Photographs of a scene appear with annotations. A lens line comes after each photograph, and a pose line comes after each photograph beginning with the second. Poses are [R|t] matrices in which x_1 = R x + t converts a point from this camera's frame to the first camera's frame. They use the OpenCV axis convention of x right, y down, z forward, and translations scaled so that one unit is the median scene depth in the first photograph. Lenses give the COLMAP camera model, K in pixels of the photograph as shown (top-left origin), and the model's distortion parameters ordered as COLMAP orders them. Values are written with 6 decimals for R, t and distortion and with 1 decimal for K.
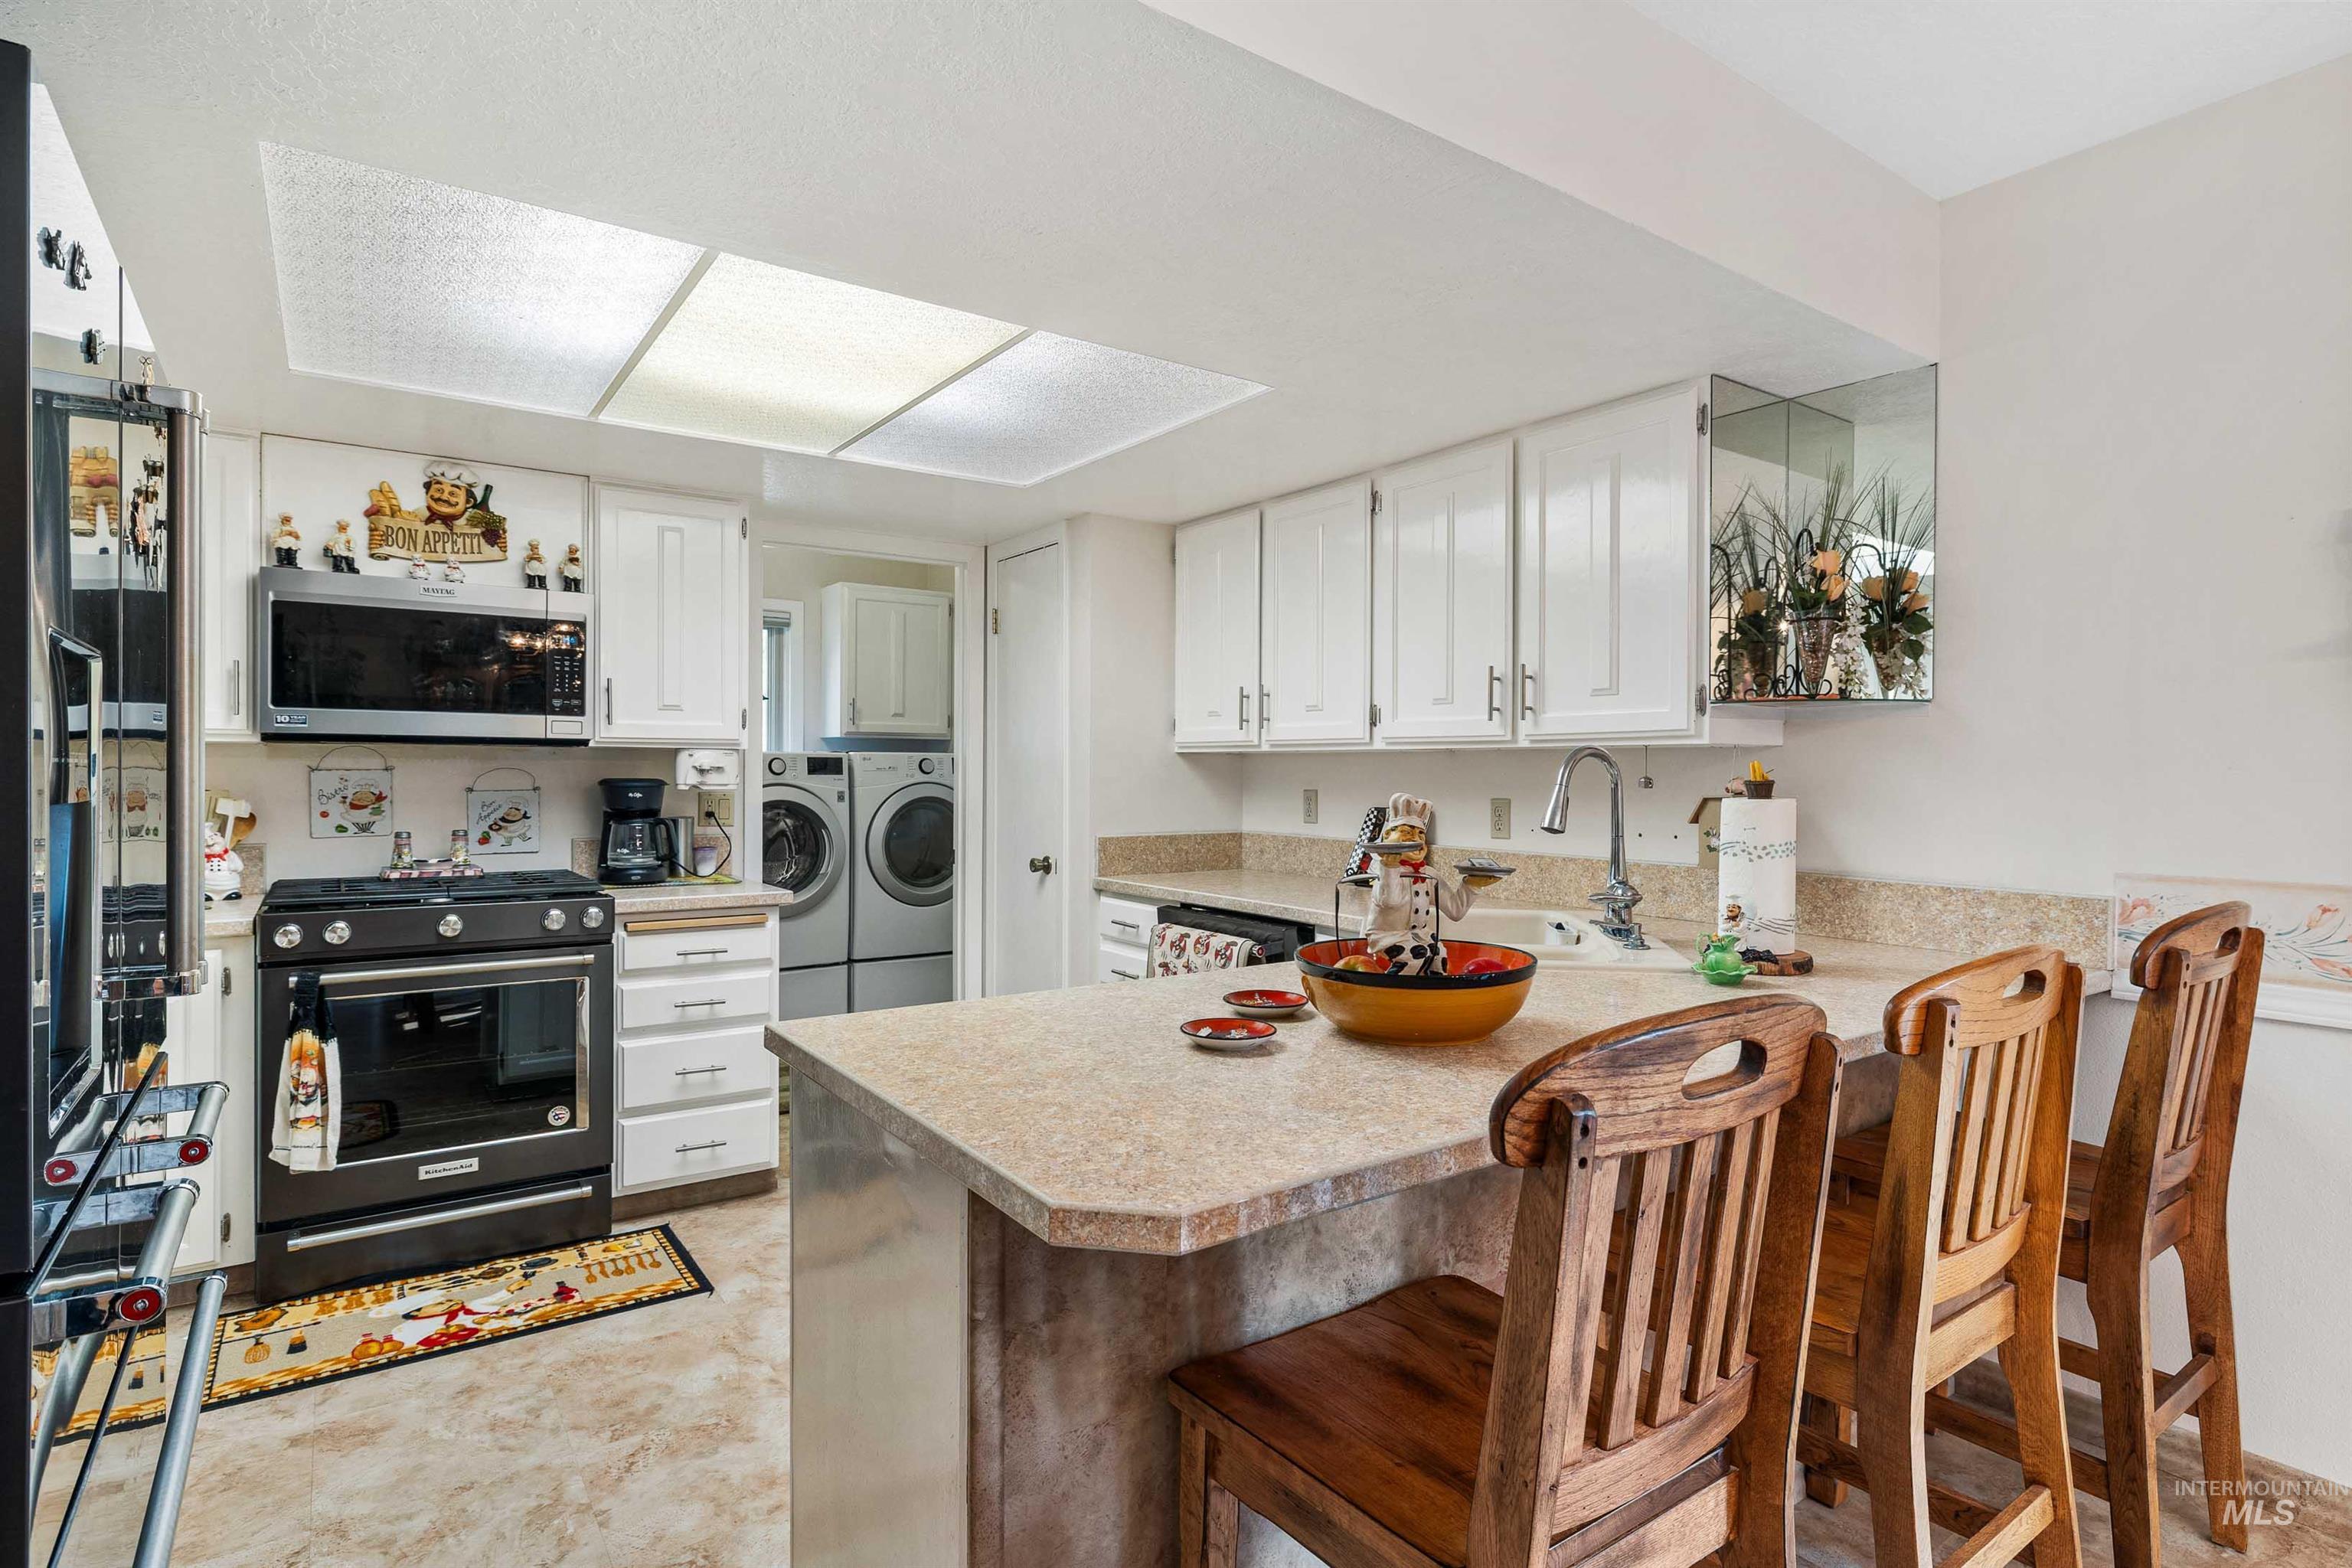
lens RADIAL K [[1198.3, 0, 1162.9], [0, 1198.3, 774.6], [0, 0, 1]] dist [-0.002614, 0.001150]
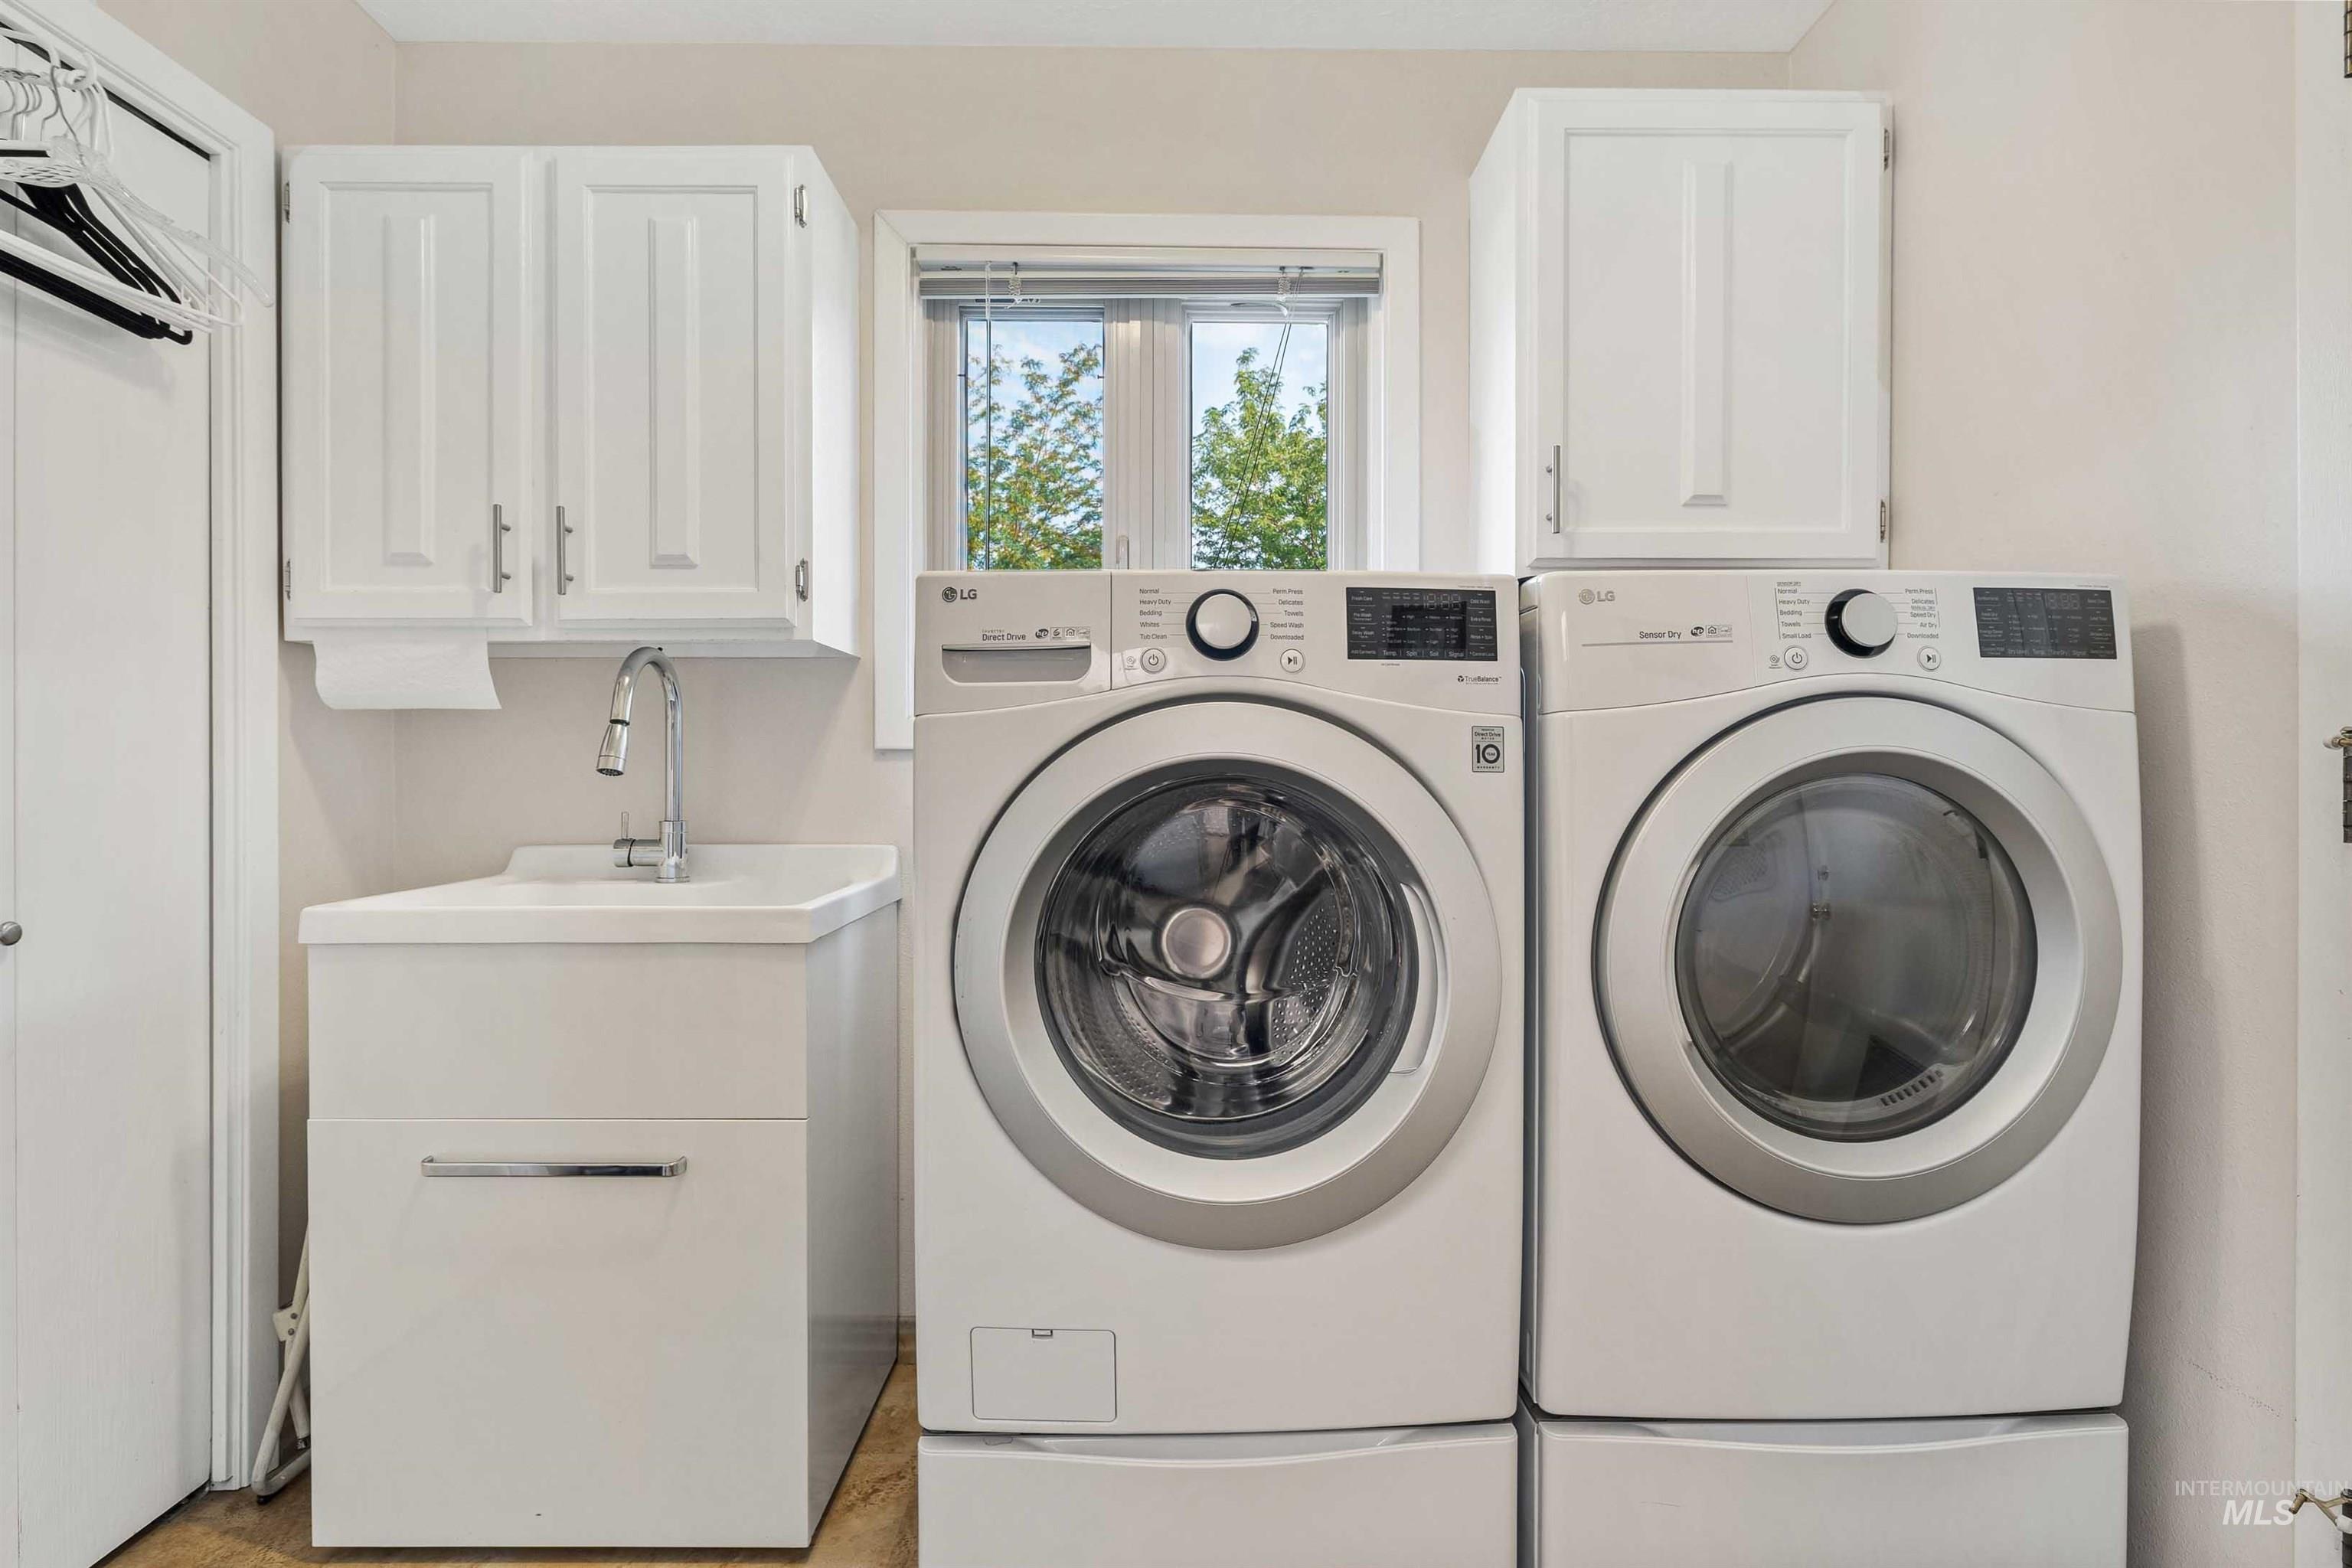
lens RADIAL K [[1198.3, 0, 1150.0], [0, 1198.3, 731.6], [0, 0, 1]] dist [-0.002614, 0.001150]
pose [[0.821324, -0.002445, -0.570457, -0.183132], [-0.004176, 0.999938, -0.010298, 0.017353], [0.570447, 0.010840, 0.821263, 0.749810]]
